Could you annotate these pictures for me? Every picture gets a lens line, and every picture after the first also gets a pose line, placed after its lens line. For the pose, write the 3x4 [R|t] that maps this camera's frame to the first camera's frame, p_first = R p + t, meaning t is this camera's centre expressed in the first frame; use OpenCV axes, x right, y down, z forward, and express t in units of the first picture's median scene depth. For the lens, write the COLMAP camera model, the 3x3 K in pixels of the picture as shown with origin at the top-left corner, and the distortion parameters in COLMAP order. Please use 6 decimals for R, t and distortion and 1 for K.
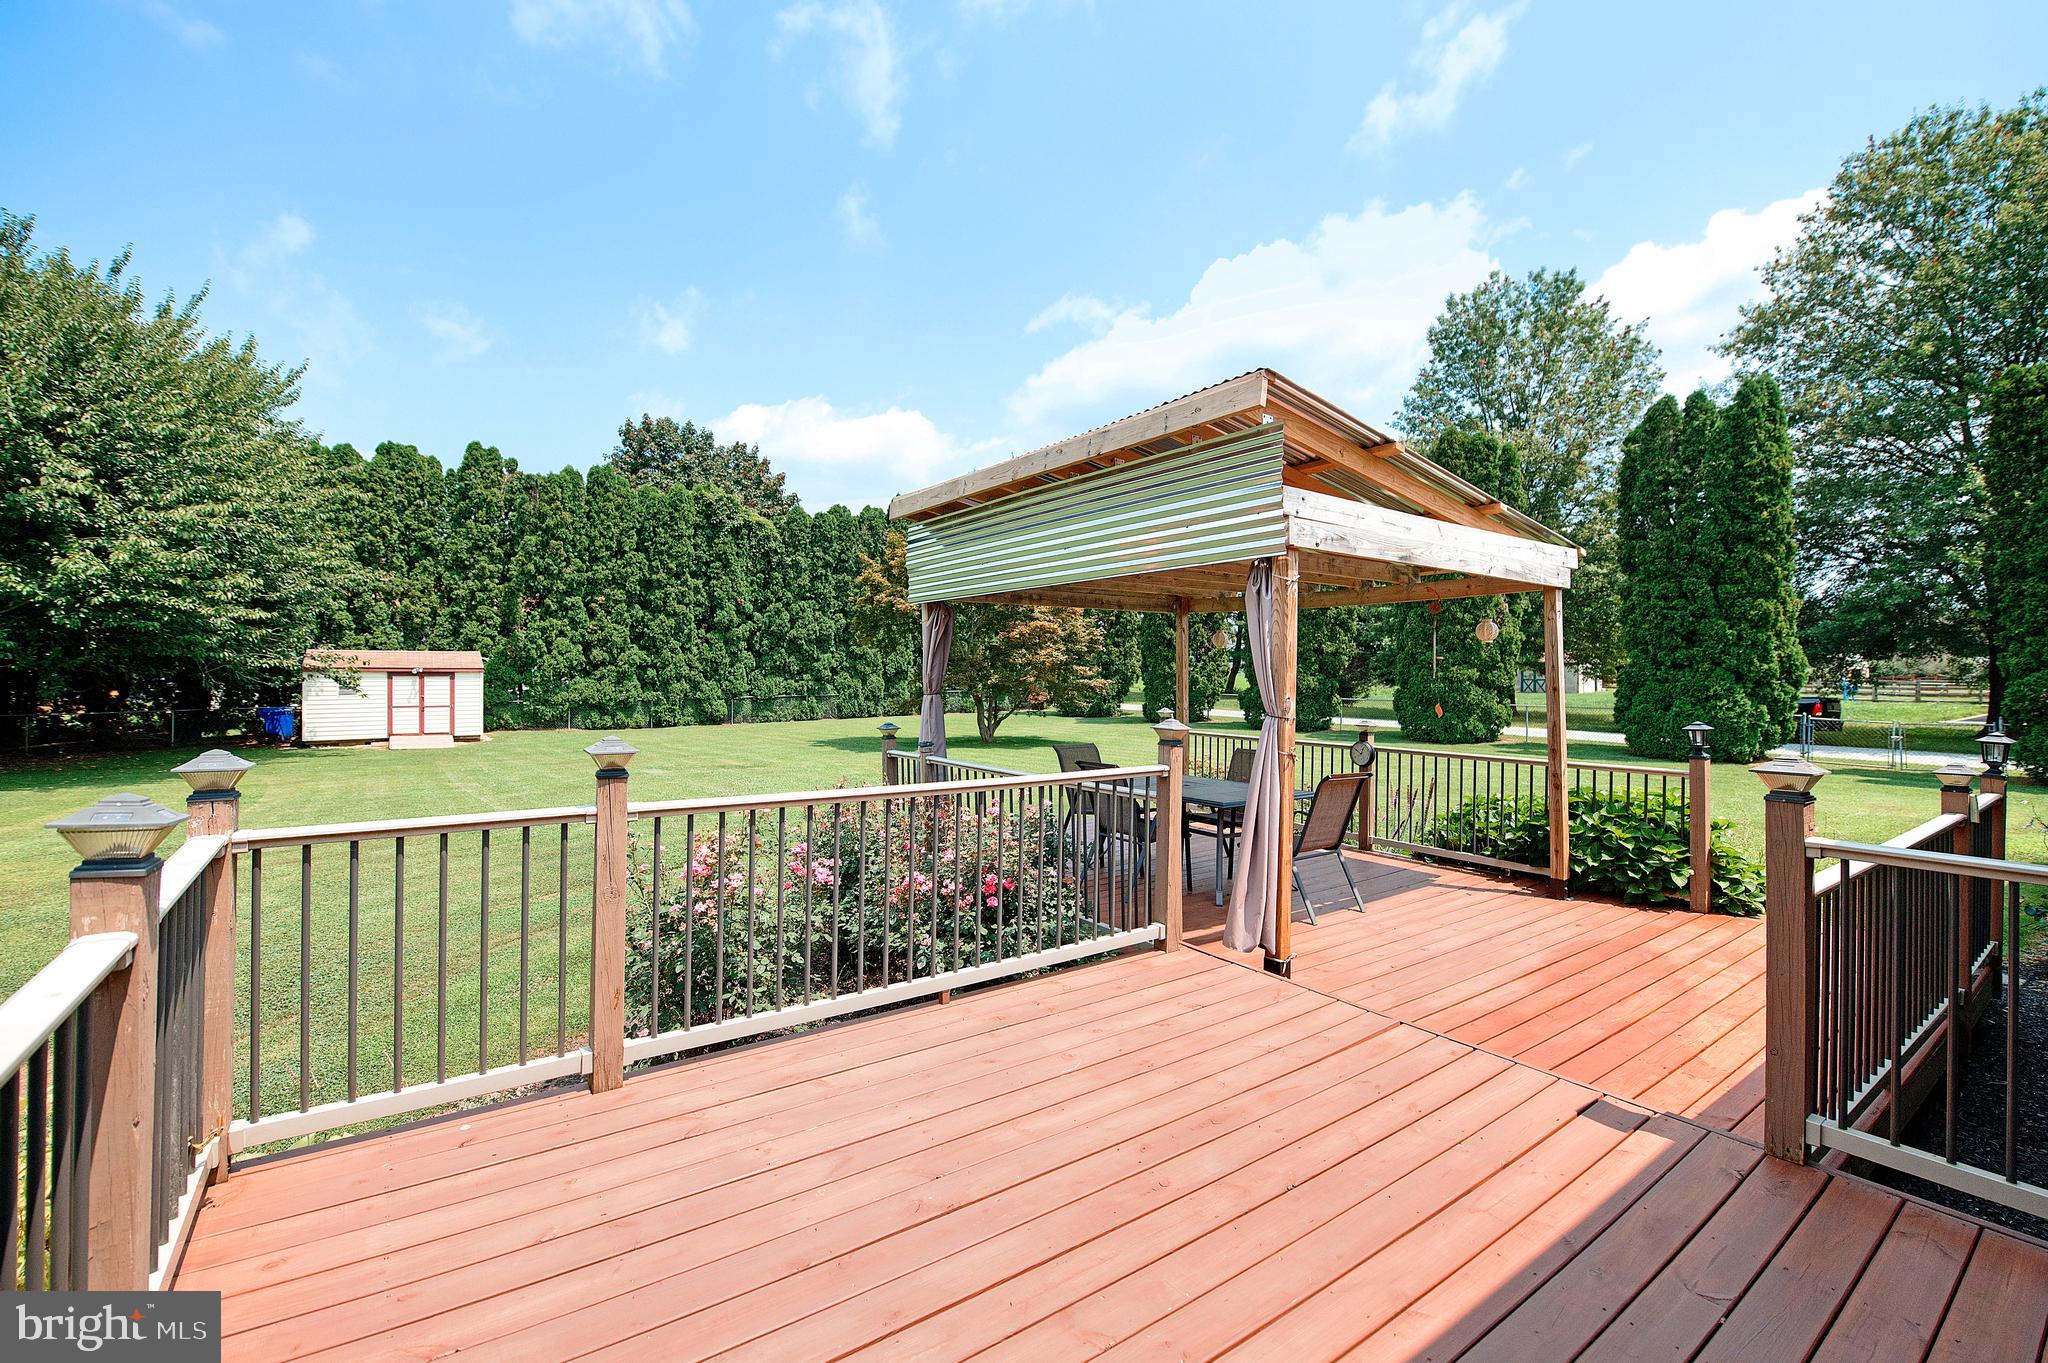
lens RADIAL K [[857.8, 0, 1027.1], [0, 857.8, 665.7], [0, 0, 1]] dist [-0.013355, -0.002809]
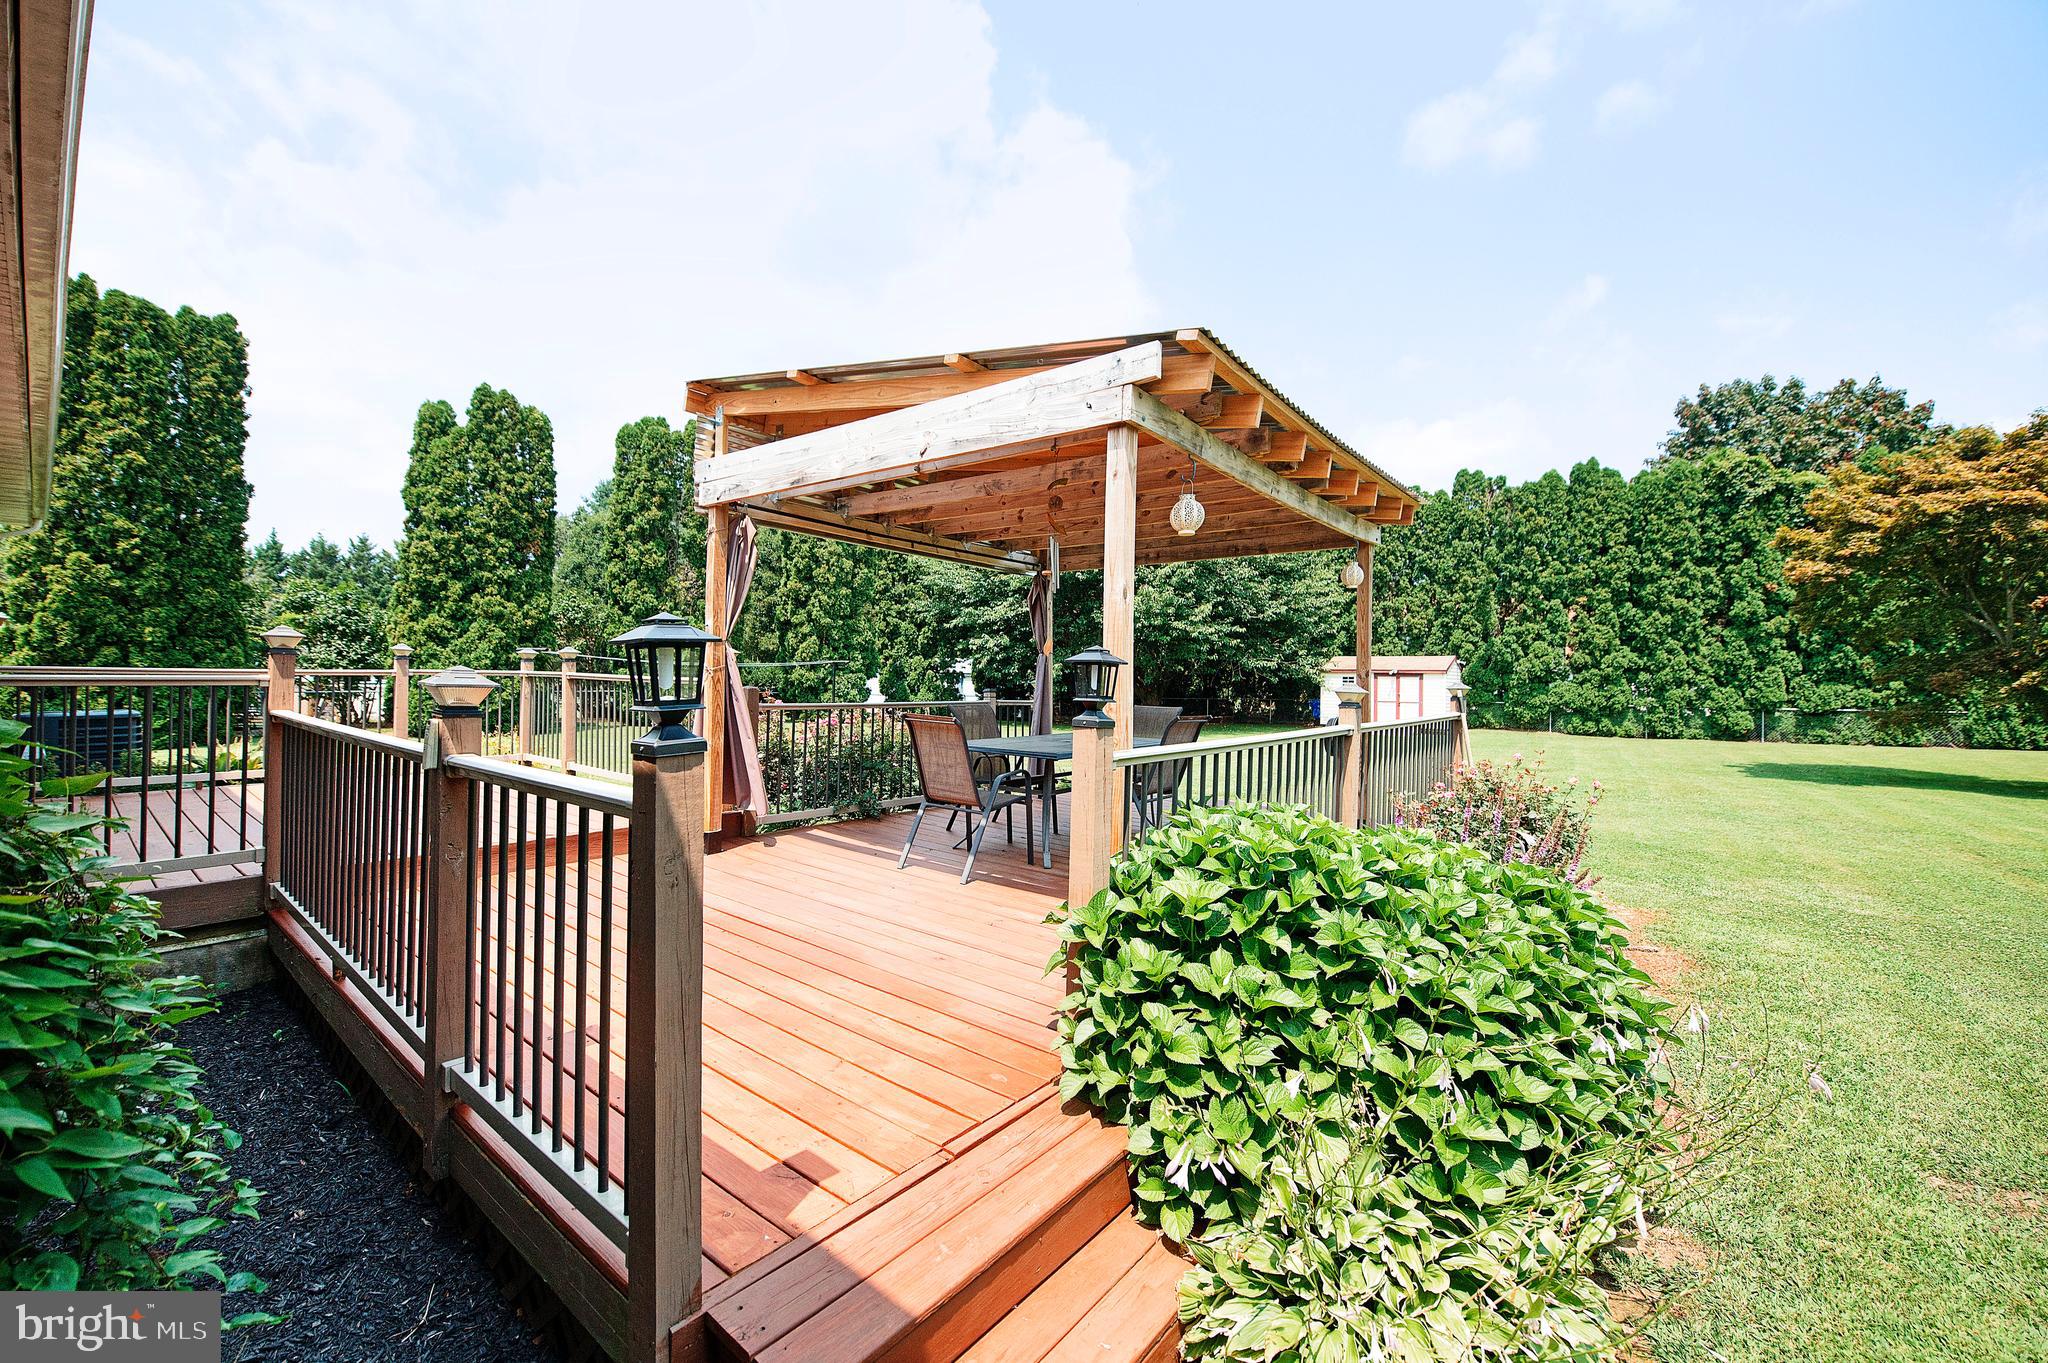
lens RADIAL K [[825.3, 0, 1031.1], [0, 825.3, 675.3], [0, 0, 1]] dist [-0.024086, -0.000333]
pose [[0.276547, -0.001812, -0.960999, 0.225809], [-0.007431, 0.999964, -0.004024, 0.016304], [0.960972, 0.008254, 0.276524, 0.156095]]
